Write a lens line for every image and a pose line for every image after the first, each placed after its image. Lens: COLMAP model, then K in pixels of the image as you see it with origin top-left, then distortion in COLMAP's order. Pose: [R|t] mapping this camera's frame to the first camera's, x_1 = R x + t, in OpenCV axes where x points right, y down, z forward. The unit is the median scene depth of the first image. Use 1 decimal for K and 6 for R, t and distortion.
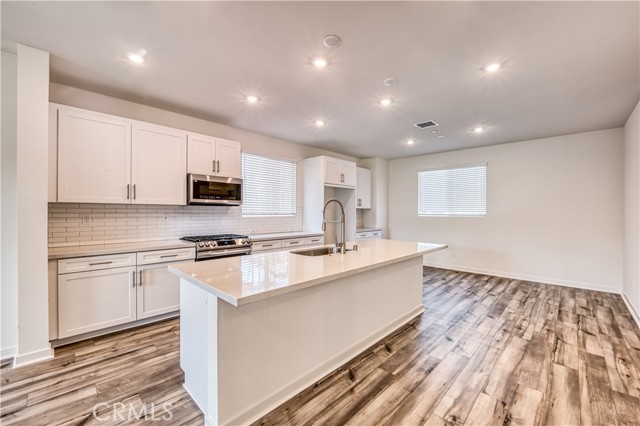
lens RADIAL K [[264.0, 0, 321.9], [0, 264.0, 211.8], [0, 0, 1]] dist [-0.001616, -0.000452]
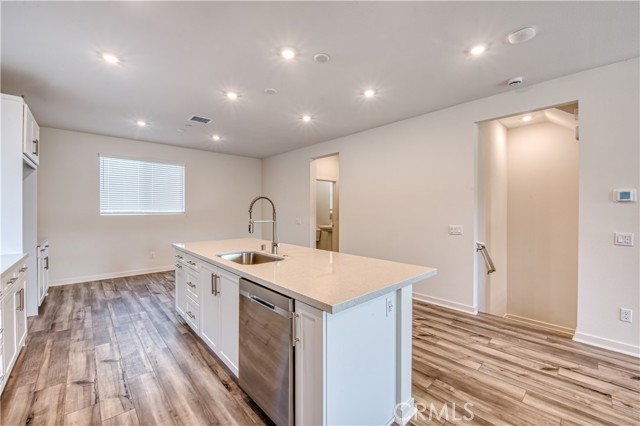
lens RADIAL K [[264.0, 0, 321.9], [0, 264.0, 211.8], [0, 0, 1]] dist [-0.001616, -0.000452]
pose [[0.071640, -0.020236, 0.997225, -0.639444], [0.006073, 0.999784, 0.019852, -0.009138], [-0.997412, 0.004634, 0.071747, 0.564955]]
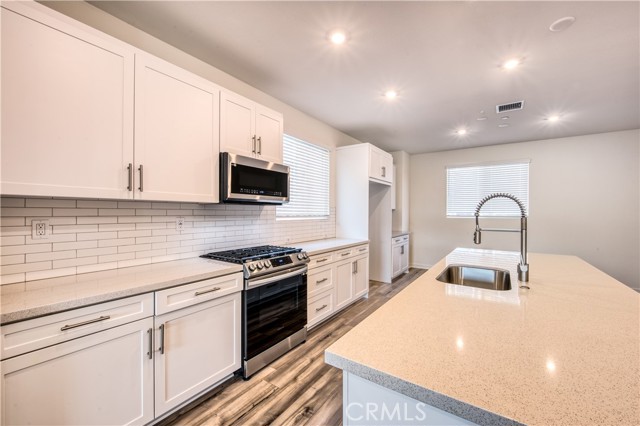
lens RADIAL K [[259.4, 0, 320.9], [0, 259.4, 210.3], [0, 0, 1]] dist [-0.001987, -0.000162]
pose [[0.986387, -0.001058, 0.164438, -0.374217], [0.002833, 0.999940, -0.010559, -0.000896], [-0.164417, 0.010881, 0.986331, 0.353011]]
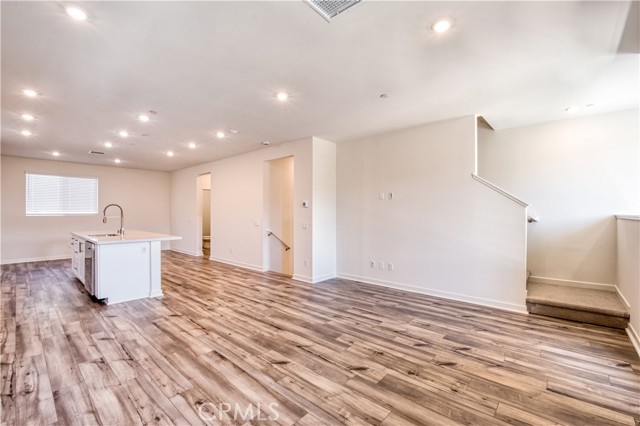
lens RADIAL K [[271.0, 0, 323.2], [0, 271.0, 211.4], [0, 0, 1]] dist [-0.002915, -0.000579]
pose [[-0.040691, -0.011344, 0.999107, -1.396229], [0.006256, 0.999913, 0.011608, -0.011446], [-0.999152, 0.006722, -0.040616, -0.261073]]
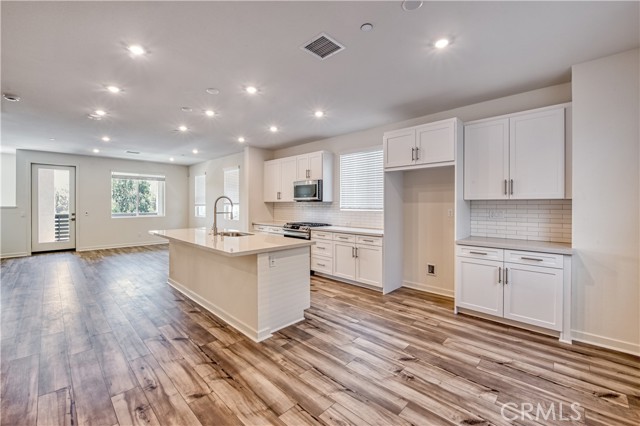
lens RADIAL K [[272.8, 0, 321.6], [0, 272.8, 204.8], [0, 0, 1]] dist [-0.003382, -0.000676]
pose [[-0.021000, -0.006529, -0.999758, 1.124271], [-0.006098, 0.999961, -0.006402, 0.002492], [0.999761, 0.005962, -0.021039, 1.182788]]
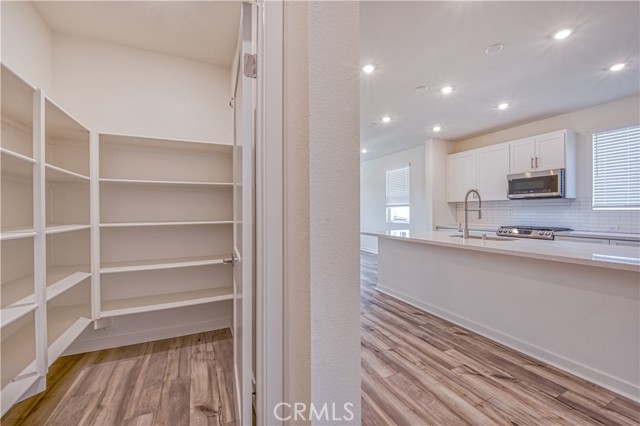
lens RADIAL K [[271.0, 0, 323.2], [0, 271.0, 211.4], [0, 0, 1]] dist [-0.002915, -0.000579]
pose [[-0.360423, -0.004518, -0.932778, 1.021834], [-0.003698, 0.999987, -0.003415, 0.037698], [0.932782, 0.002218, -0.360435, 0.631873]]
